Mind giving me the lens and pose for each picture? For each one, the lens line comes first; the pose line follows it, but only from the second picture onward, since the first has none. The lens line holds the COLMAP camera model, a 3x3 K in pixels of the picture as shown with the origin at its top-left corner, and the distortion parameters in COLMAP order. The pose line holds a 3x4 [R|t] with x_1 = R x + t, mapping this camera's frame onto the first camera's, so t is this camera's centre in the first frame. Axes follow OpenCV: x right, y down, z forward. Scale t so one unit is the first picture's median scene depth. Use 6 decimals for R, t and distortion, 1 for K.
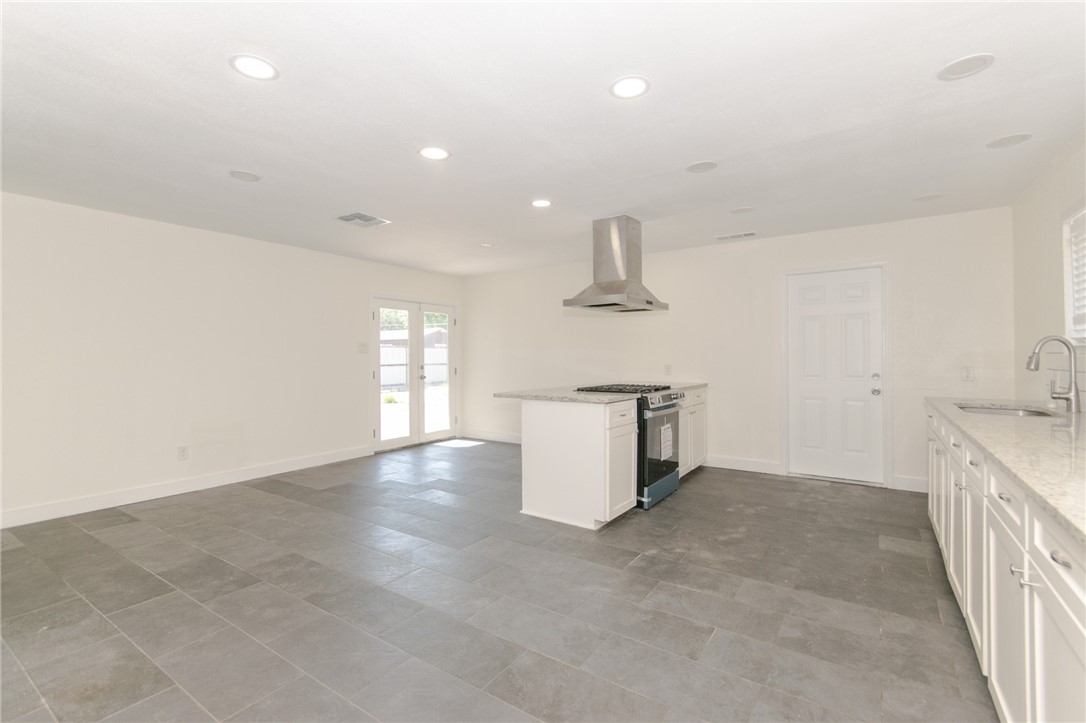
lens RADIAL K [[485.6, 0, 543.0], [0, 485.6, 361.5], [0, 0, 1]] dist [0.000921, 0.000103]
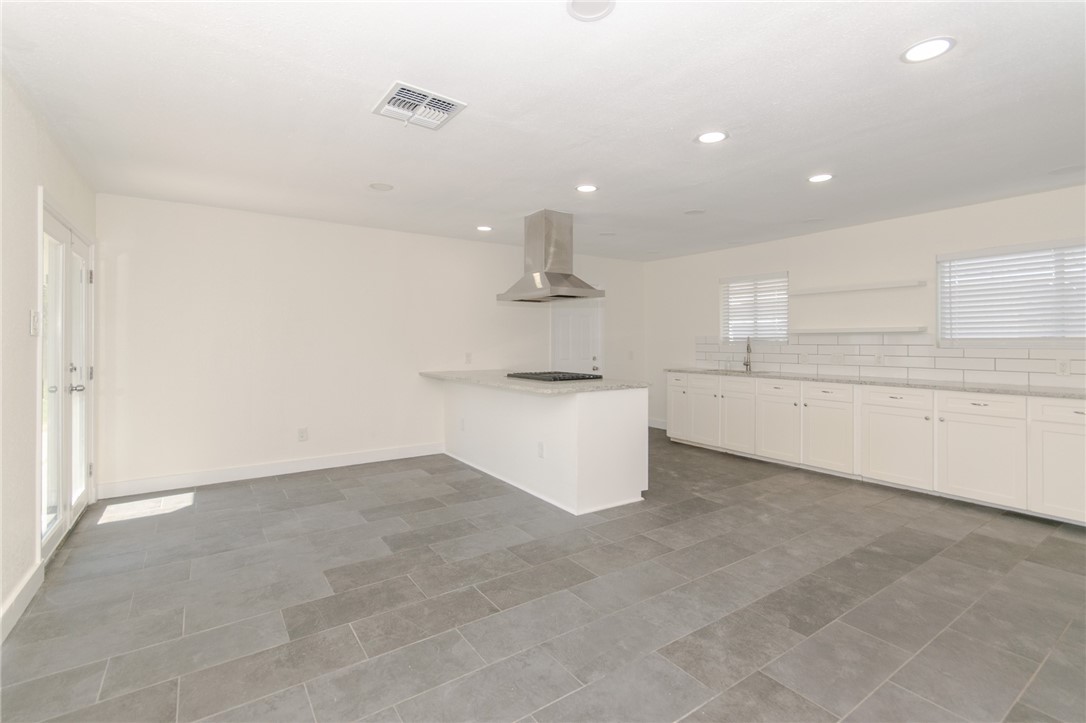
lens RADIAL K [[491.4, 0, 542.1], [0, 491.4, 340.5], [0, 0, 1]] dist [-0.000306, -0.000488]
pose [[0.367568, 0.007807, 0.929964, -1.246155], [0.004354, 0.999939, -0.010115, -0.016191], [-0.929987, 0.007767, 0.367511, 0.946201]]
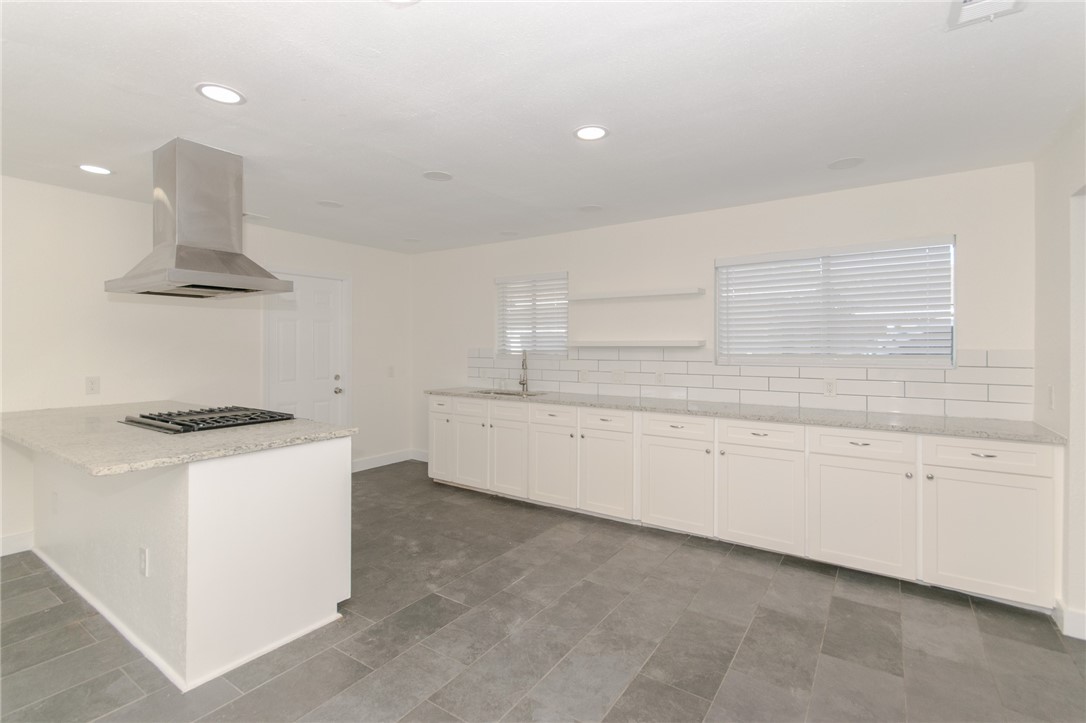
lens RADIAL K [[498.3, 0, 541.3], [0, 498.3, 350.7], [0, 0, 1]] dist [0.000708, -0.000240]
pose [[0.005619, -0.003259, 0.999979, -0.735572], [0.005947, 0.999977, 0.003225, -0.050342], [-0.999967, 0.005929, 0.005638, 0.833332]]
